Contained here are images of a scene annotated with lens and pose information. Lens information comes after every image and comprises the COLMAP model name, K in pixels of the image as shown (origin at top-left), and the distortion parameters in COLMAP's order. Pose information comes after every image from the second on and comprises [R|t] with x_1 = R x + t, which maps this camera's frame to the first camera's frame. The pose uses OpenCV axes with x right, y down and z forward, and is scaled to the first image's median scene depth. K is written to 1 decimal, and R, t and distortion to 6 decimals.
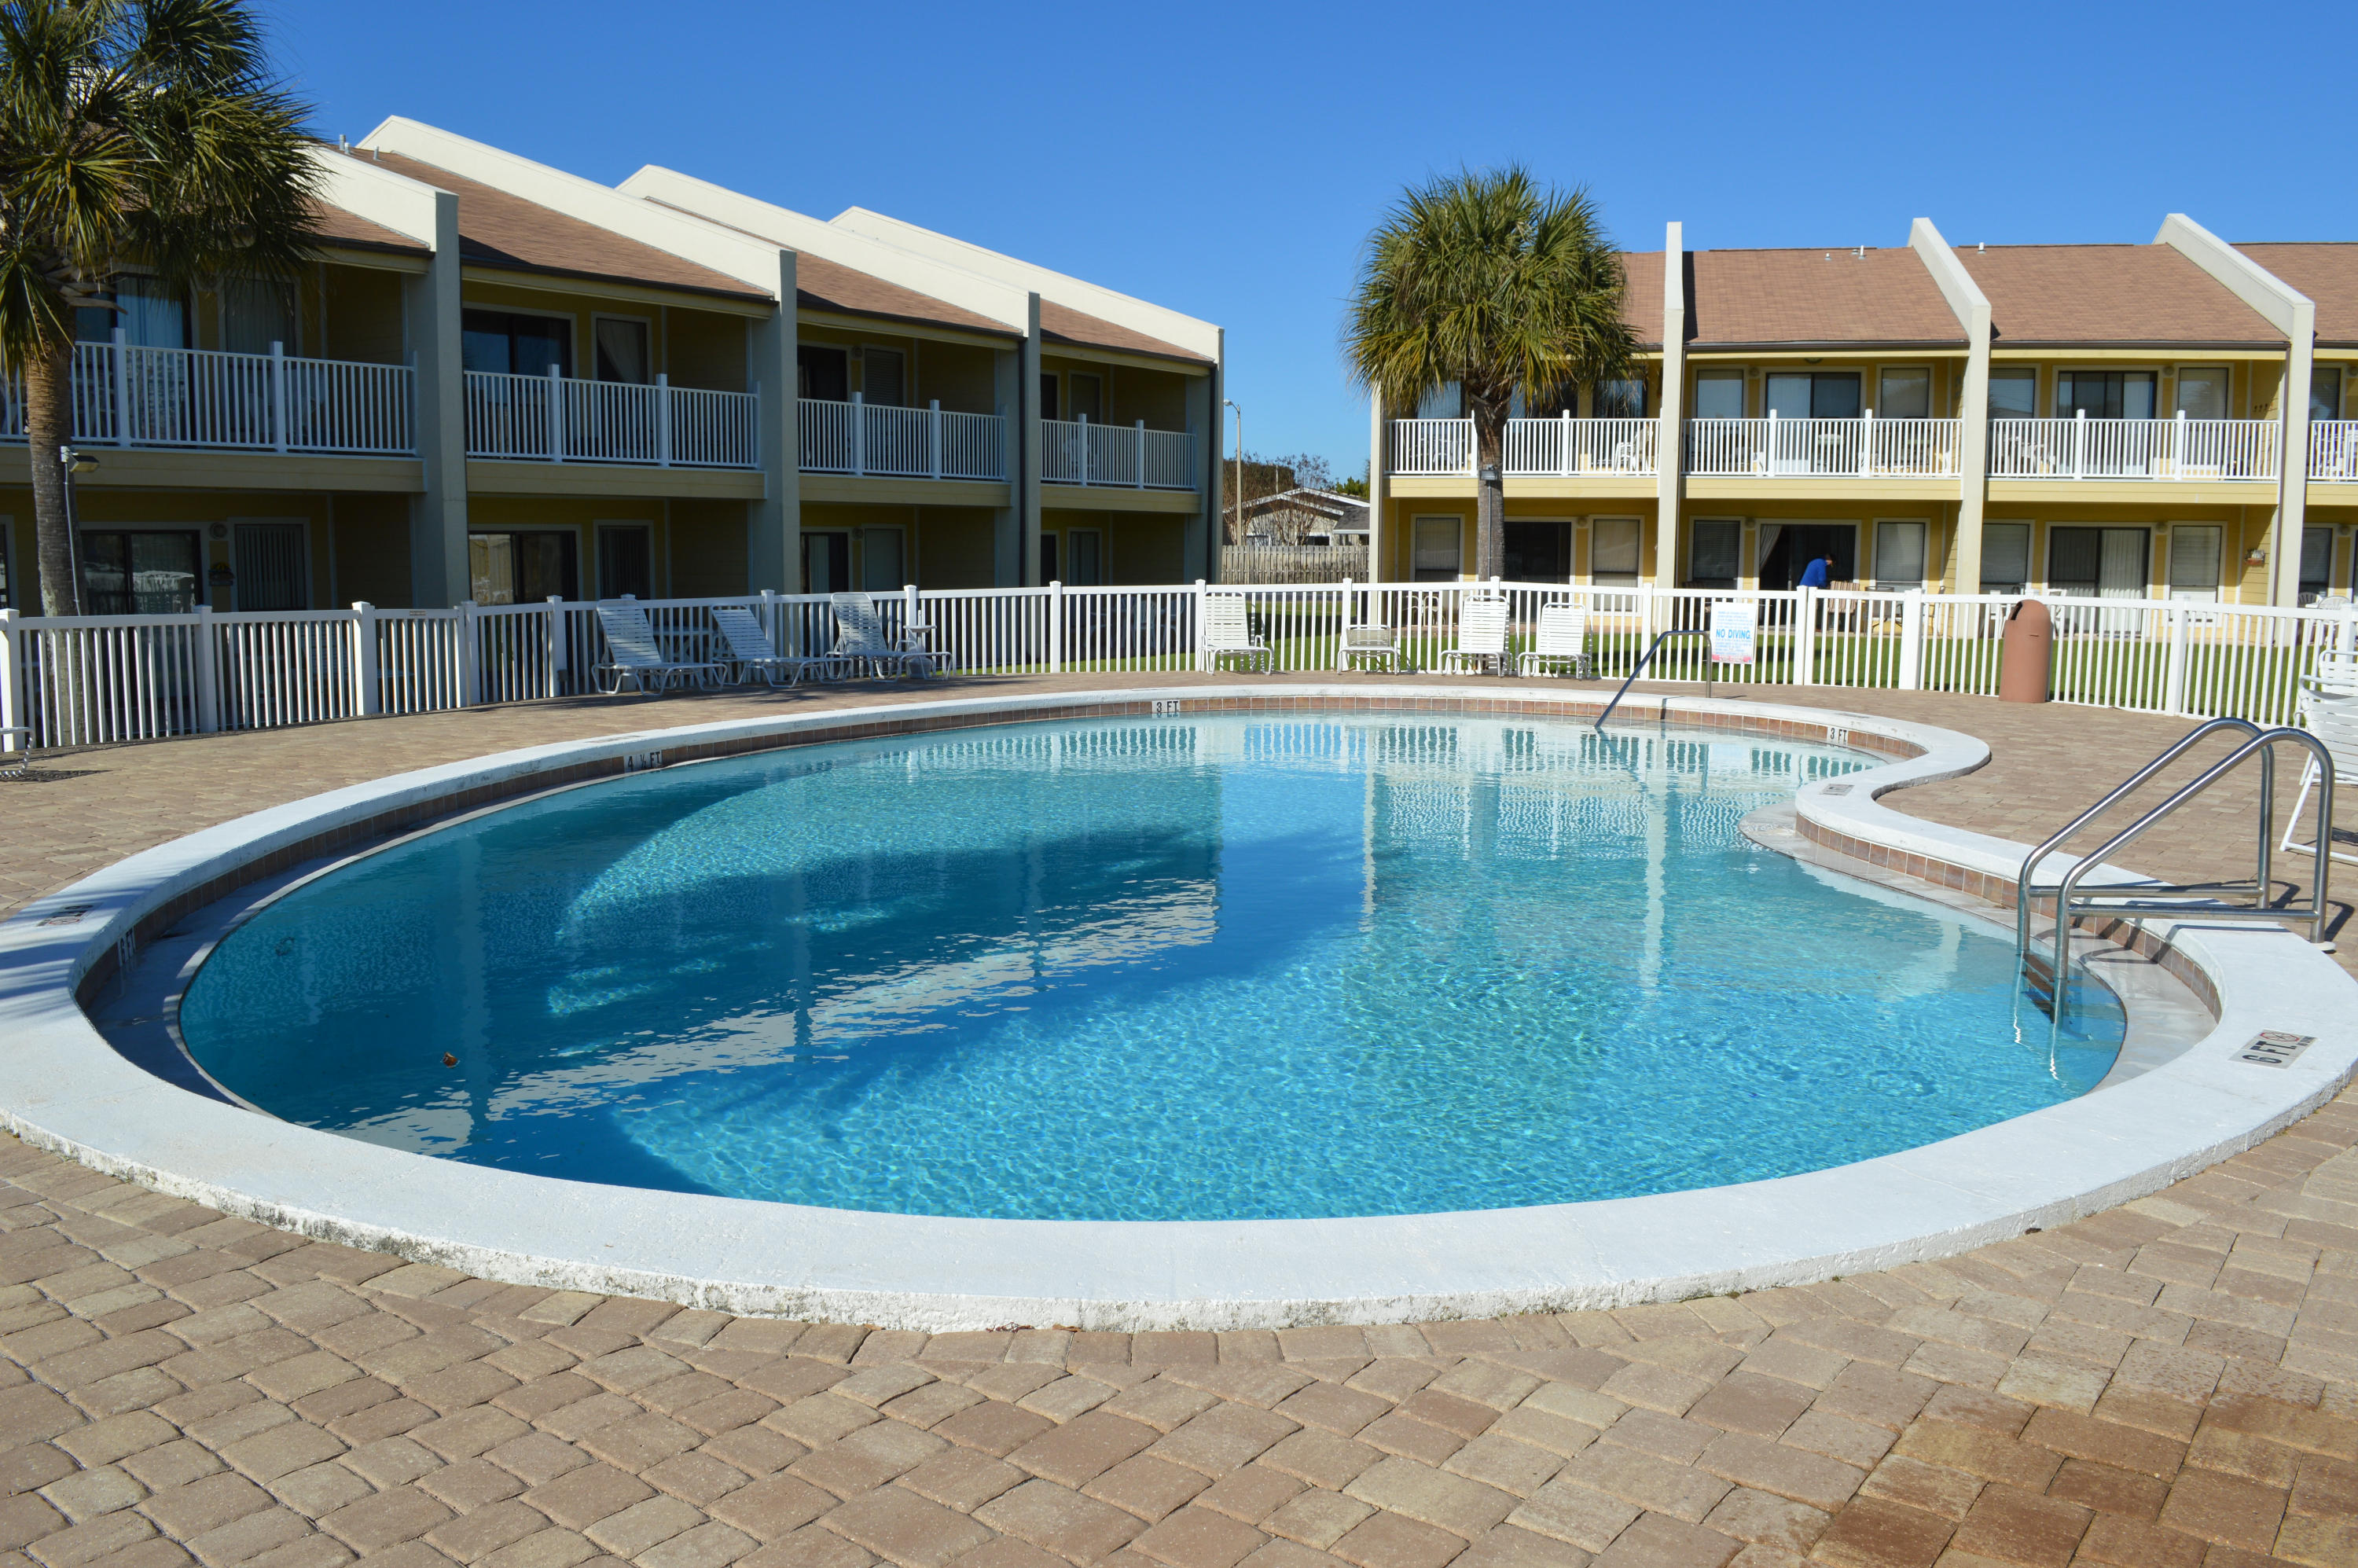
lens RADIAL K [[1763.0, 0, 1178.5], [0, 1763.0, 816.6], [0, 0, 1]] dist [-0.064207, 0.000040]
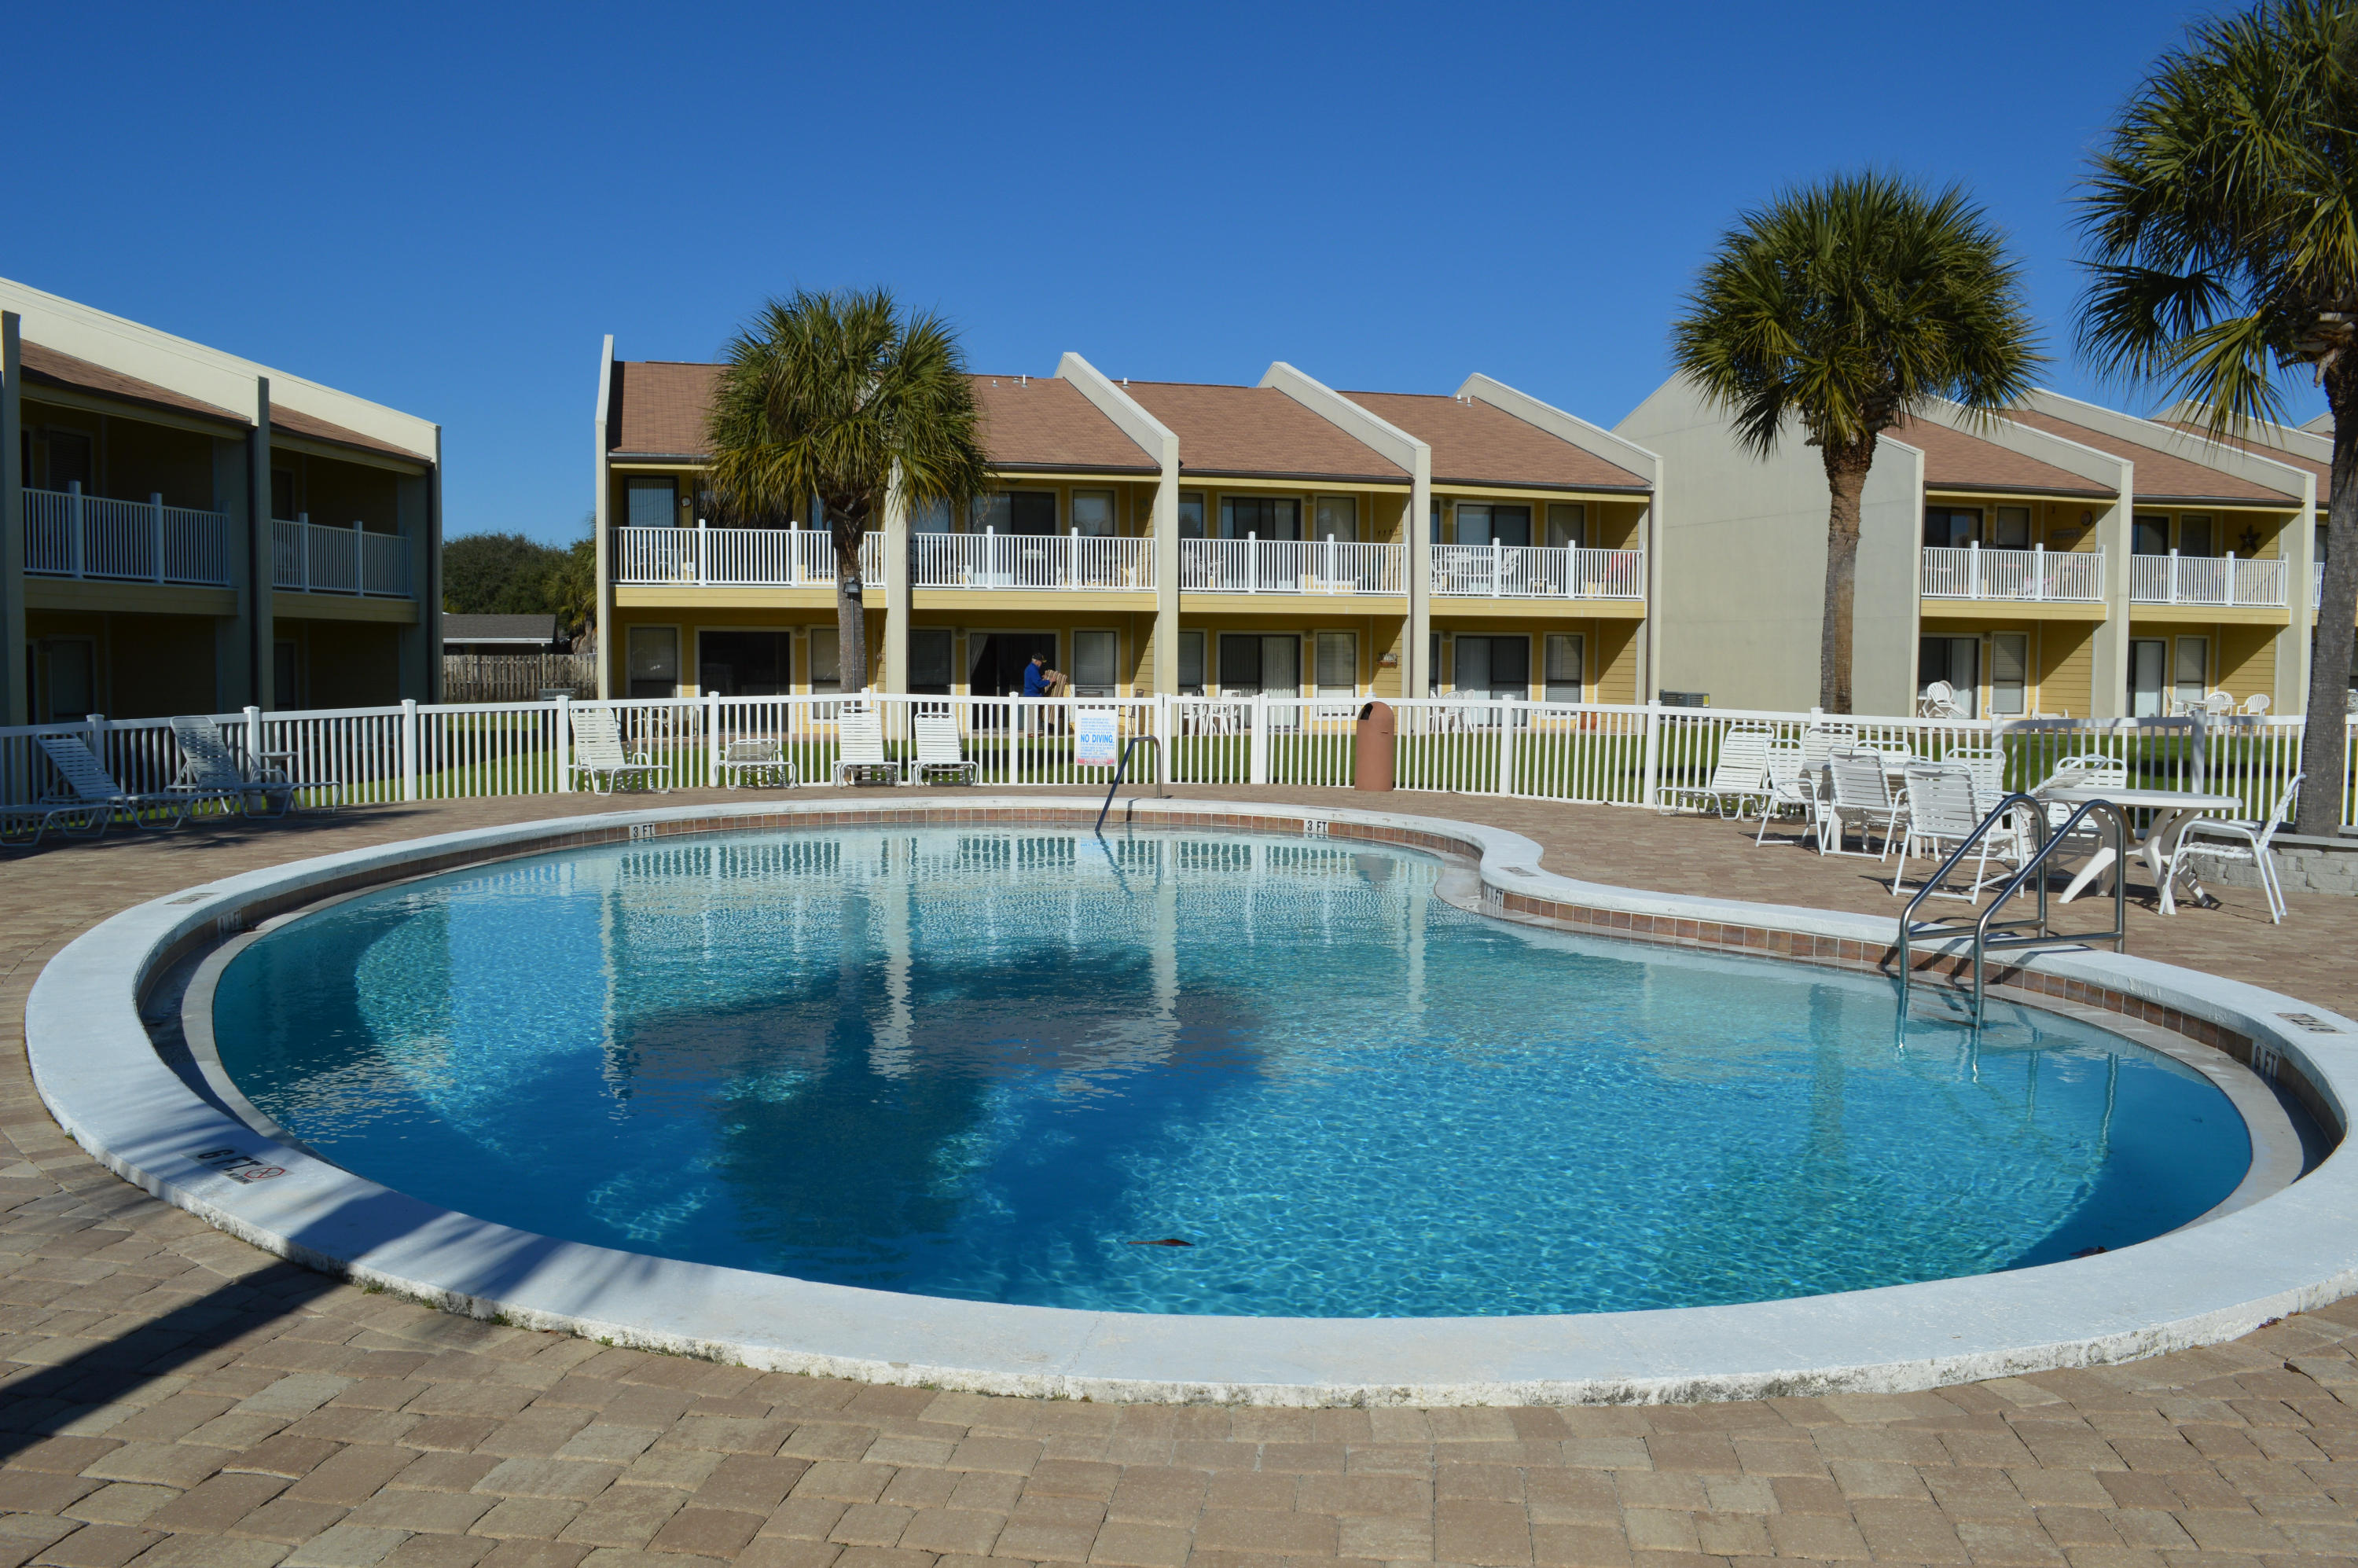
lens RADIAL K [[1783.0, 0, 1179.0], [0, 1783.0, 784.0], [0, 0, 1]] dist [-0.077921, 0.005359]
pose [[0.878743, -0.034708, 0.476031, -0.101321], [0.072753, 0.995438, -0.061723, -0.004515], [-0.471718, 0.088871, 0.877260, 0.022443]]
